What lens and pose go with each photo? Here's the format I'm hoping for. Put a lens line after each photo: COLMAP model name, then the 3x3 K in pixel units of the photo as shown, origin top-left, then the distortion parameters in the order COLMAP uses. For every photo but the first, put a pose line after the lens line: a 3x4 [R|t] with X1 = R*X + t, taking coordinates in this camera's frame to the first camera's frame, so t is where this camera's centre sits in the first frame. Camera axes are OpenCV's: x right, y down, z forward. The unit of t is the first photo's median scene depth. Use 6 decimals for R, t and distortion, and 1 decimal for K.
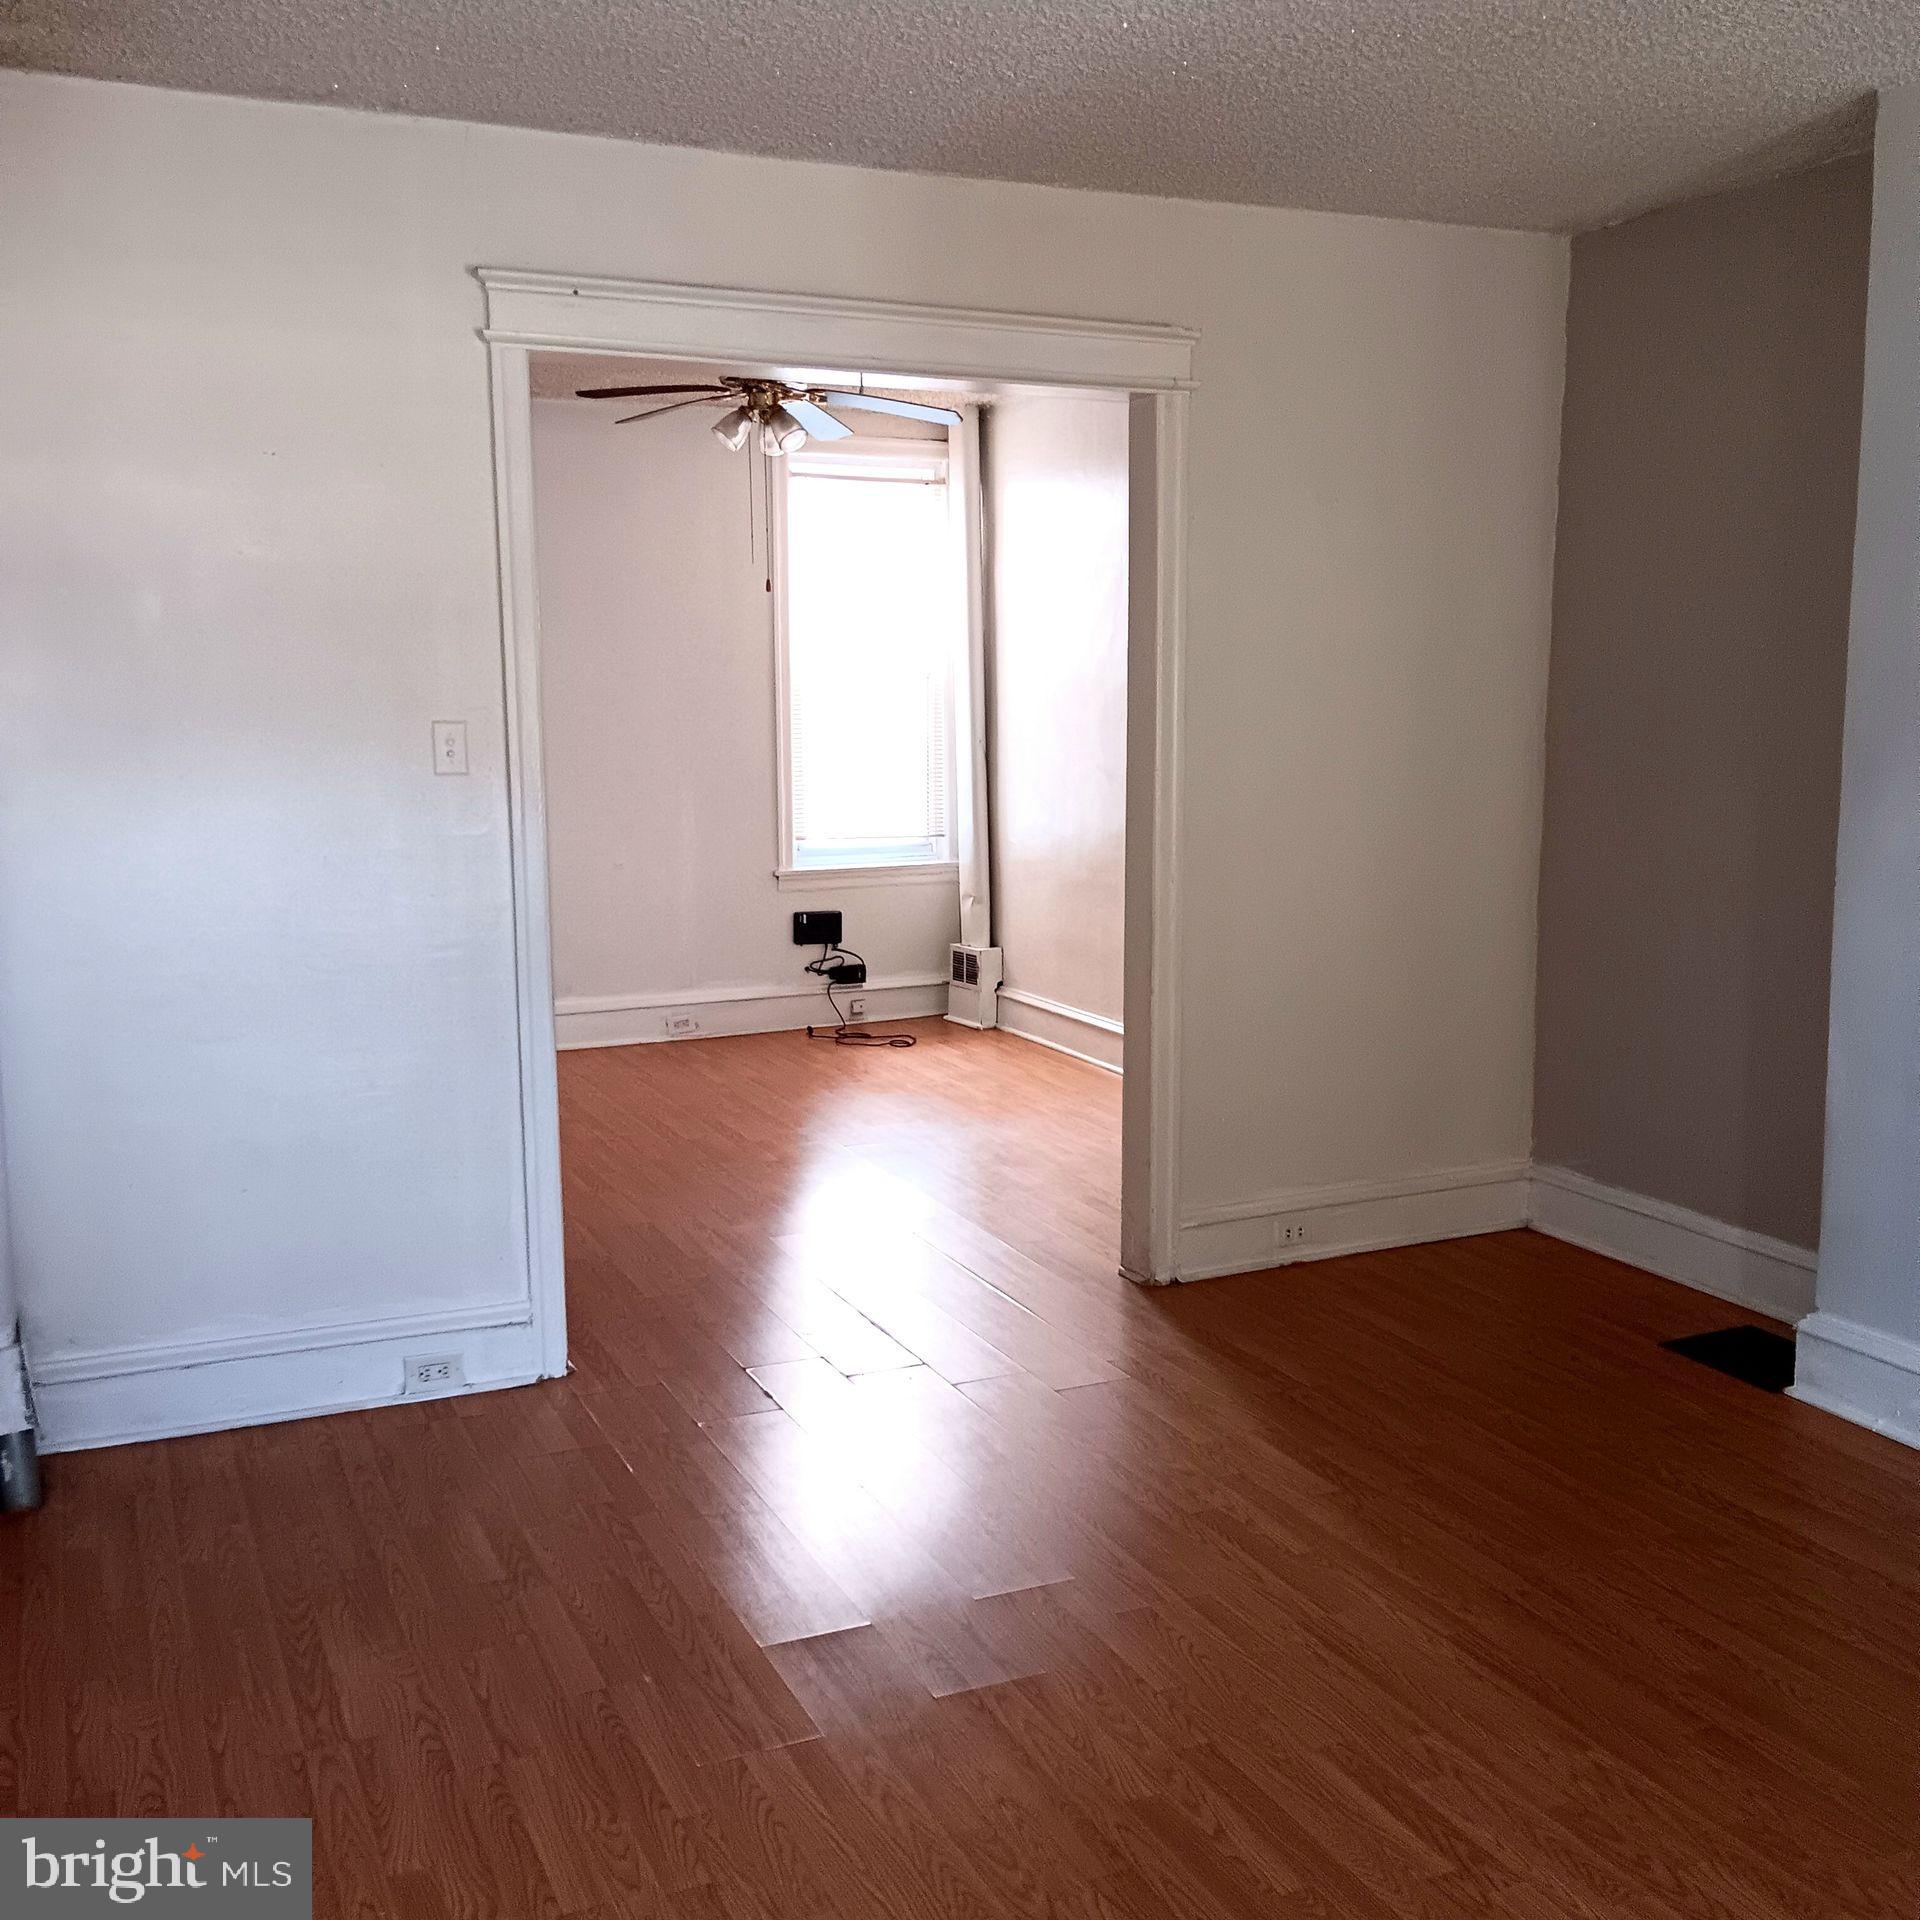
lens RADIAL K [[1969.1, 0, 953.1], [0, 1969.1, 953.4], [0, 0, 1]] dist [0.202264, -0.578966]
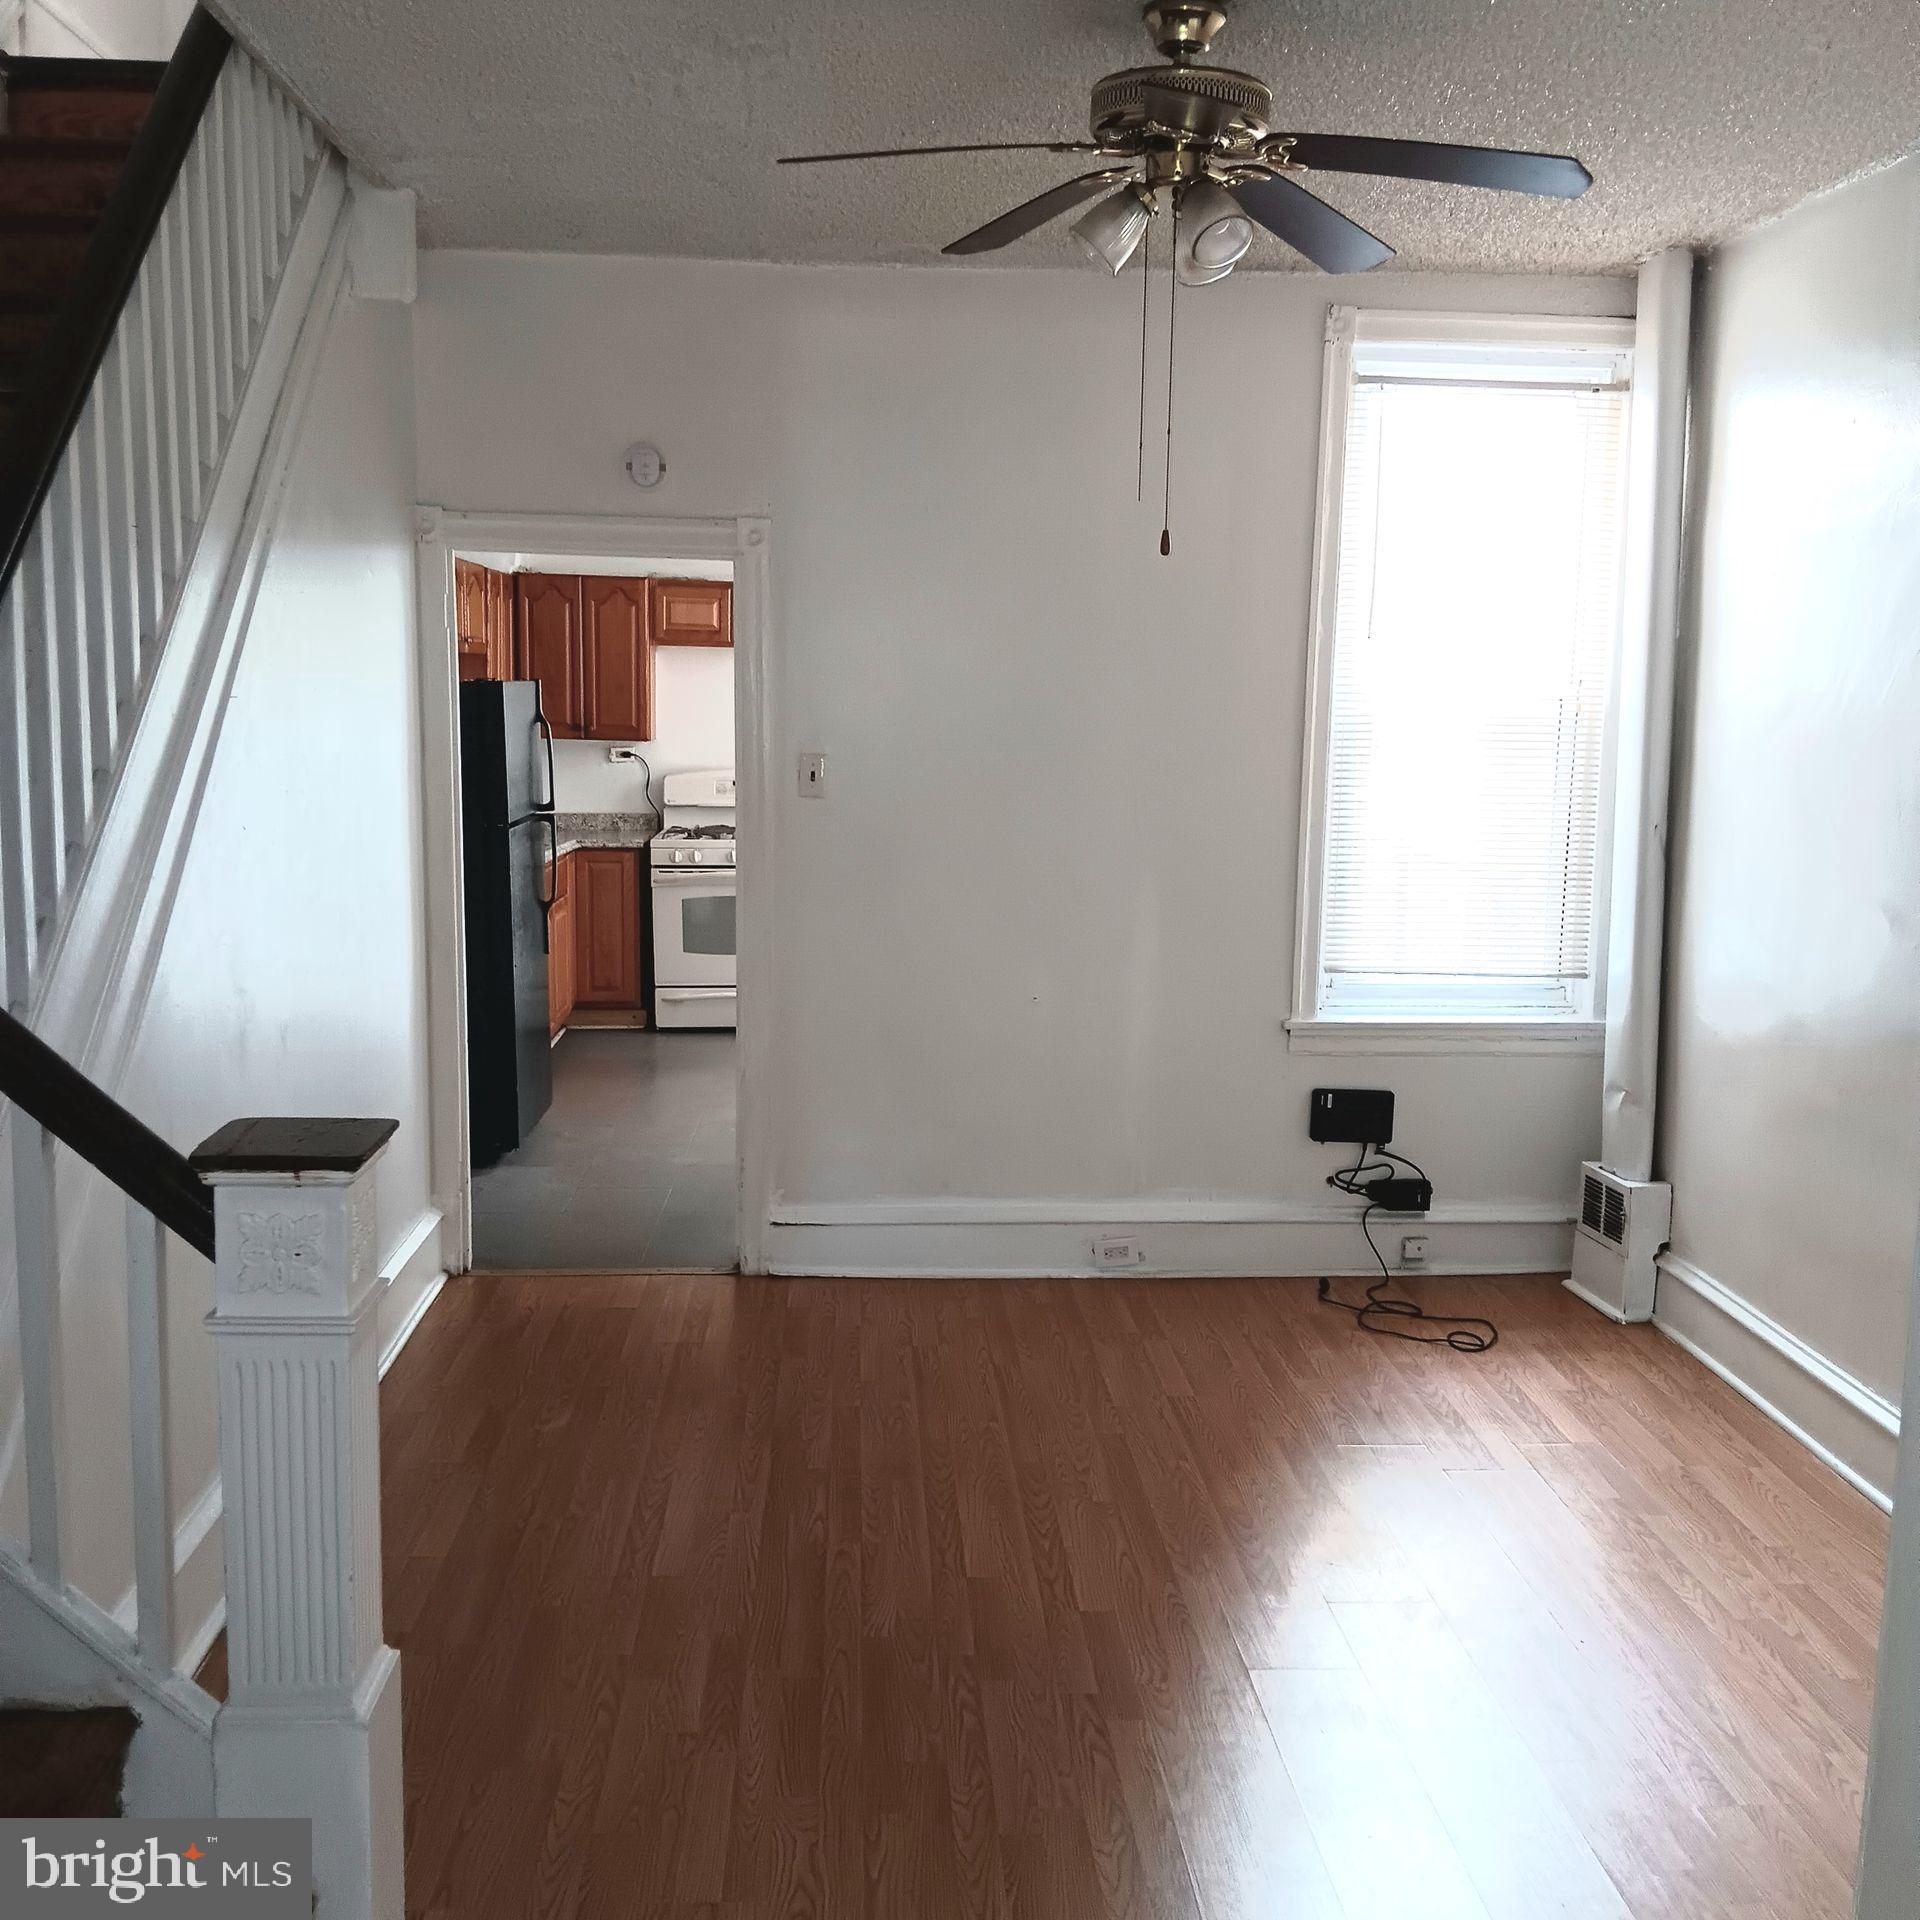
lens RADIAL K [[1969.1, 0, 953.1], [0, 1969.1, 953.4], [0, 0, 1]] dist [0.202264, -0.578966]
pose [[0.932686, 0.069074, -0.354012, 0.031292], [-0.070382, 0.997478, 0.009197, -0.060809], [0.353755, 0.016338, 0.935196, 0.376877]]
